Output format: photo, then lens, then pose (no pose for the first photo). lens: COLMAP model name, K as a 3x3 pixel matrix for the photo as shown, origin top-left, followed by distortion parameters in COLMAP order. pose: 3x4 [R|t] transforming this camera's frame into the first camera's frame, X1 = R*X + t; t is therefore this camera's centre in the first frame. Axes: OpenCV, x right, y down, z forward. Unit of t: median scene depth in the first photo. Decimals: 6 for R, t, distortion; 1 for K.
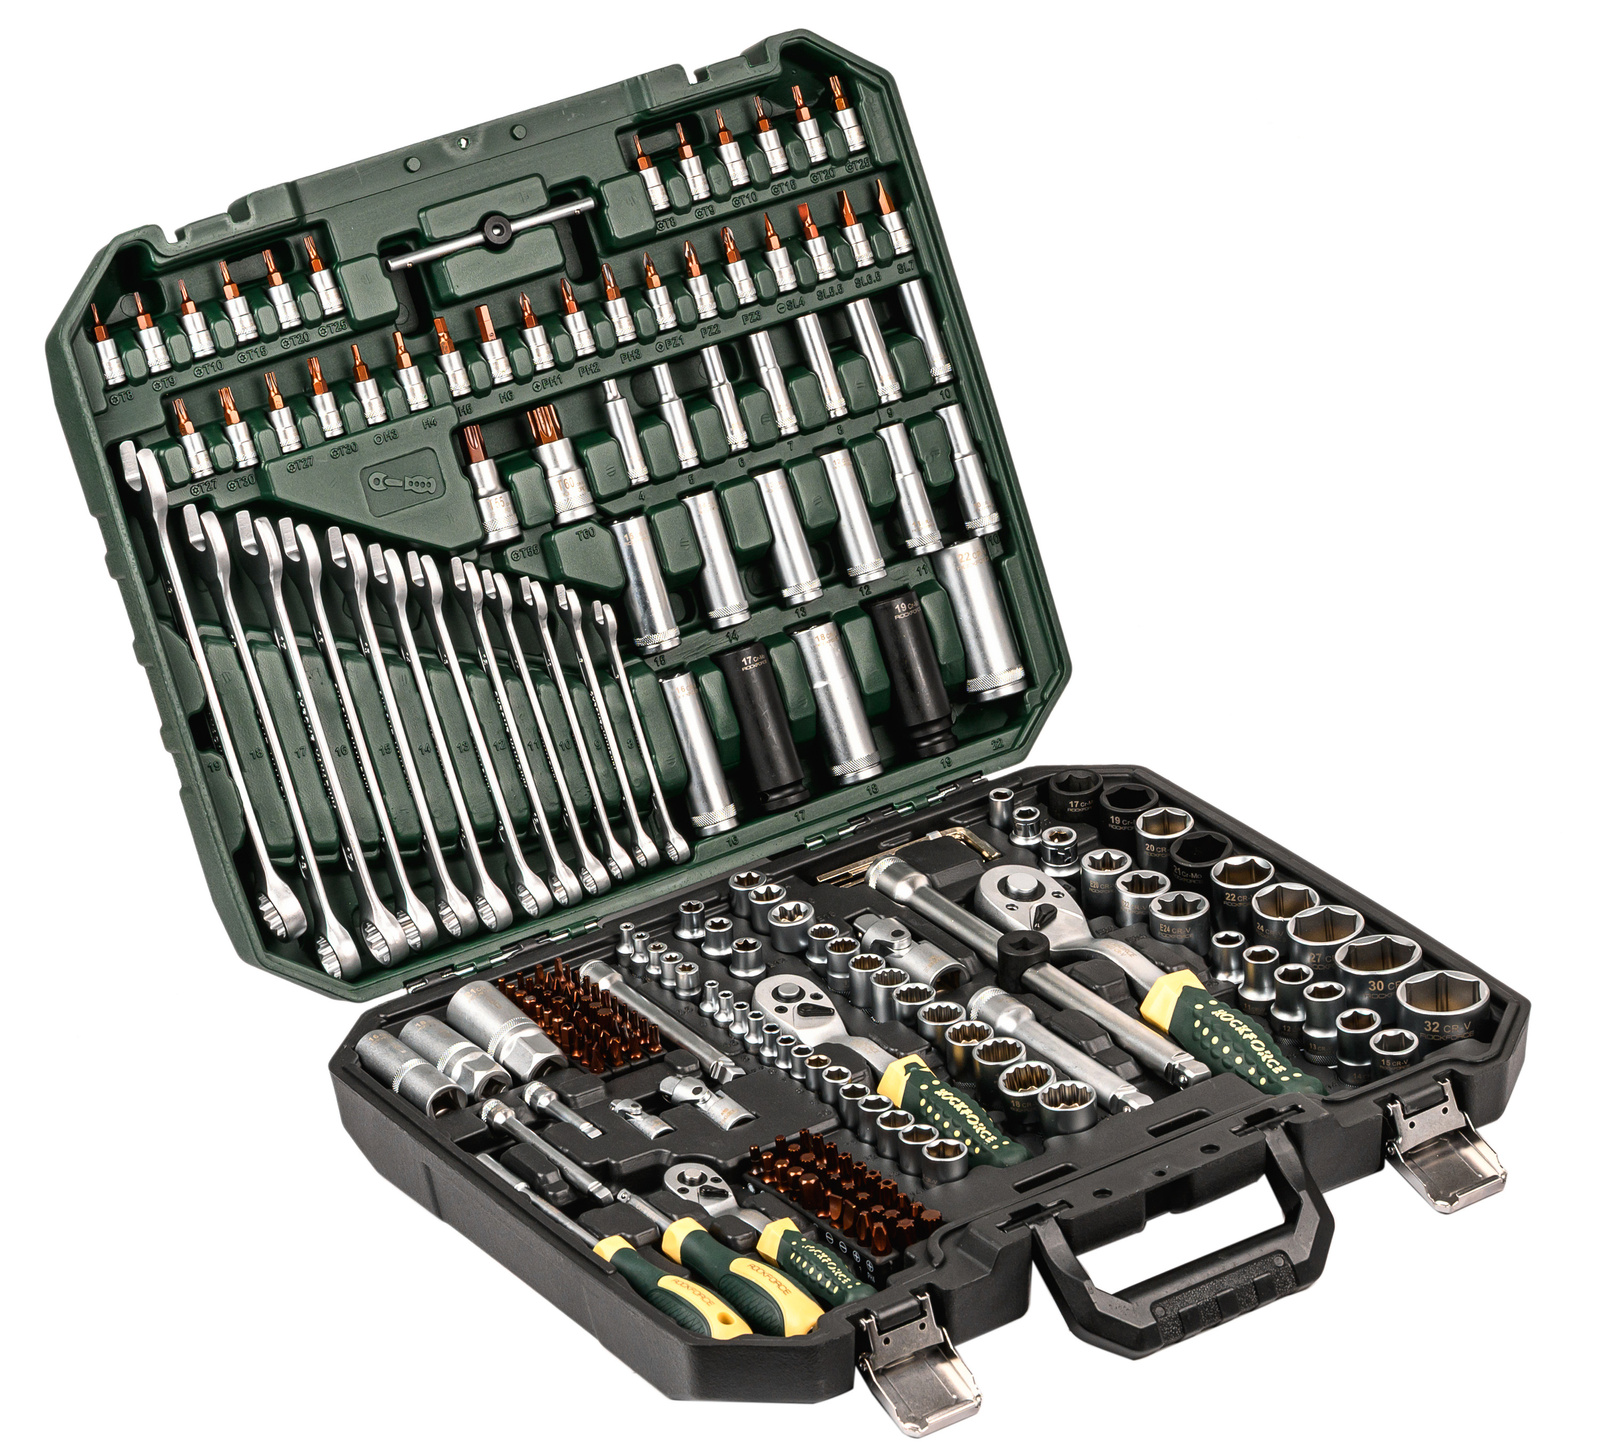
lens RADIAL K [[7263.2, 0, 800.0], [0, 7263.2, 726.5], [0, 0, 1]] dist [0.094719, 6.817297]
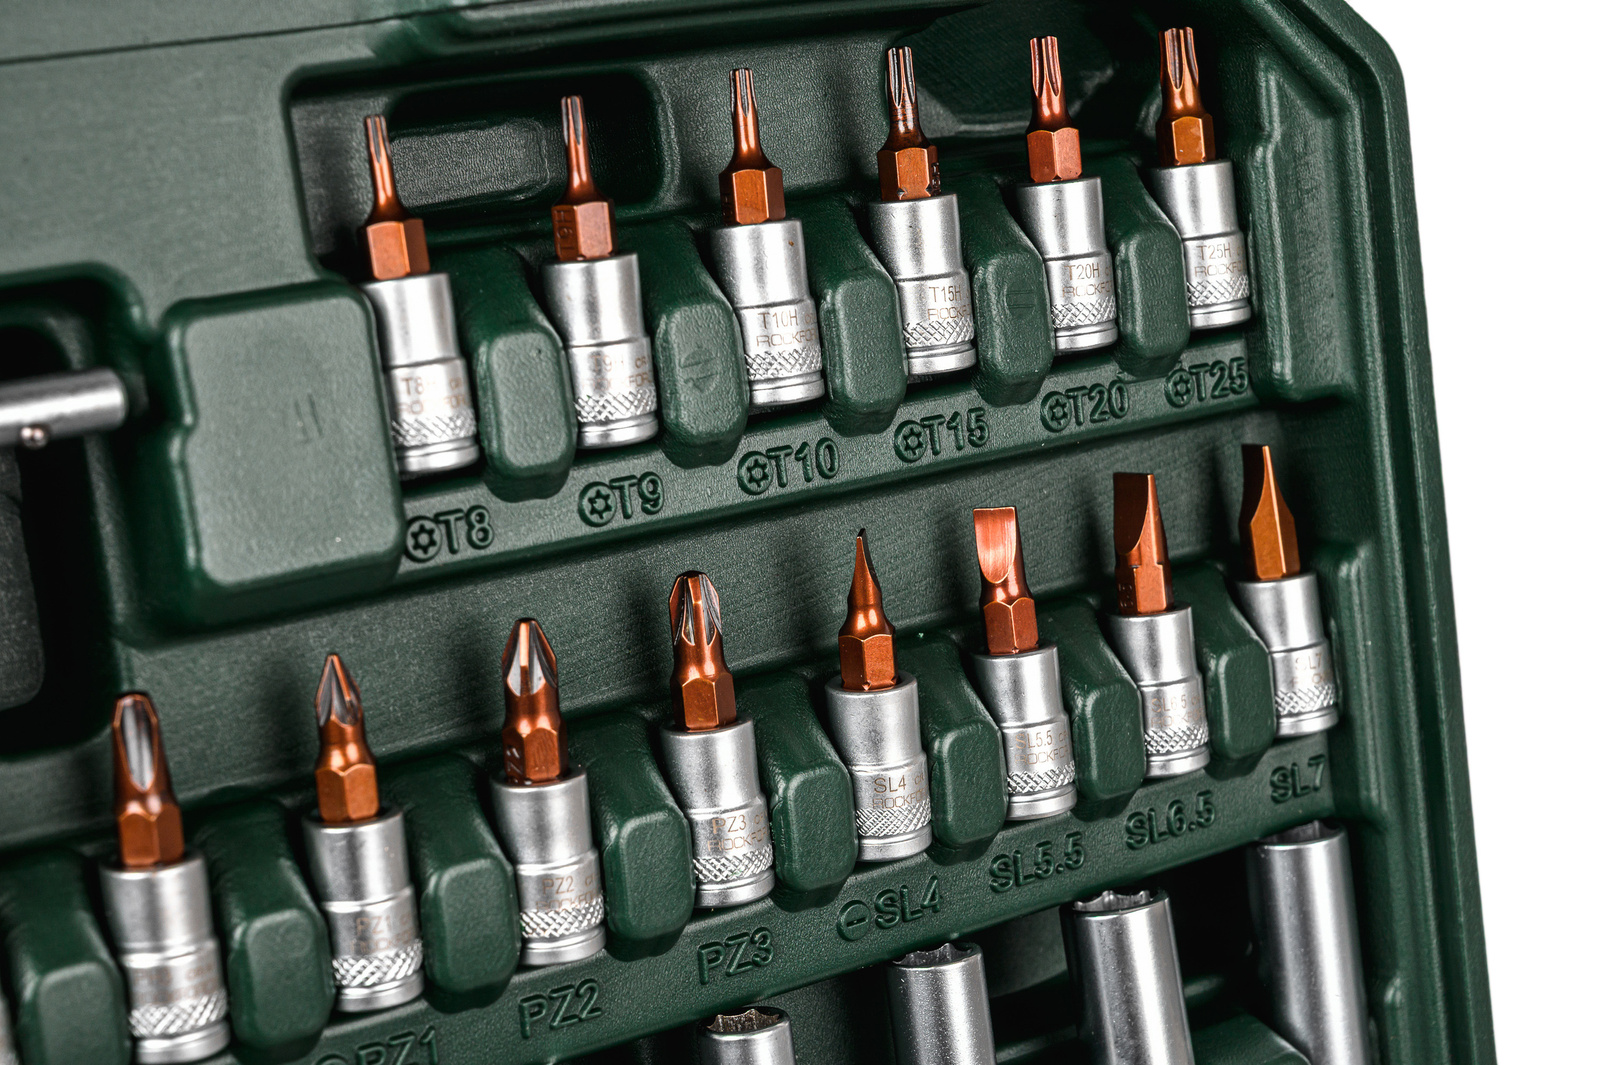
lens RADIAL K [[3514.2, 0, 800.0], [0, 3514.2, 532.5], [0, 0, 1]] dist [-0.010615, 0.191847]
pose [[0.980872, 0.161951, 0.107992, -0.019359], [-0.164126, 0.986372, 0.011512, -0.071809], [-0.104656, -0.029016, 0.994085, 0.886477]]
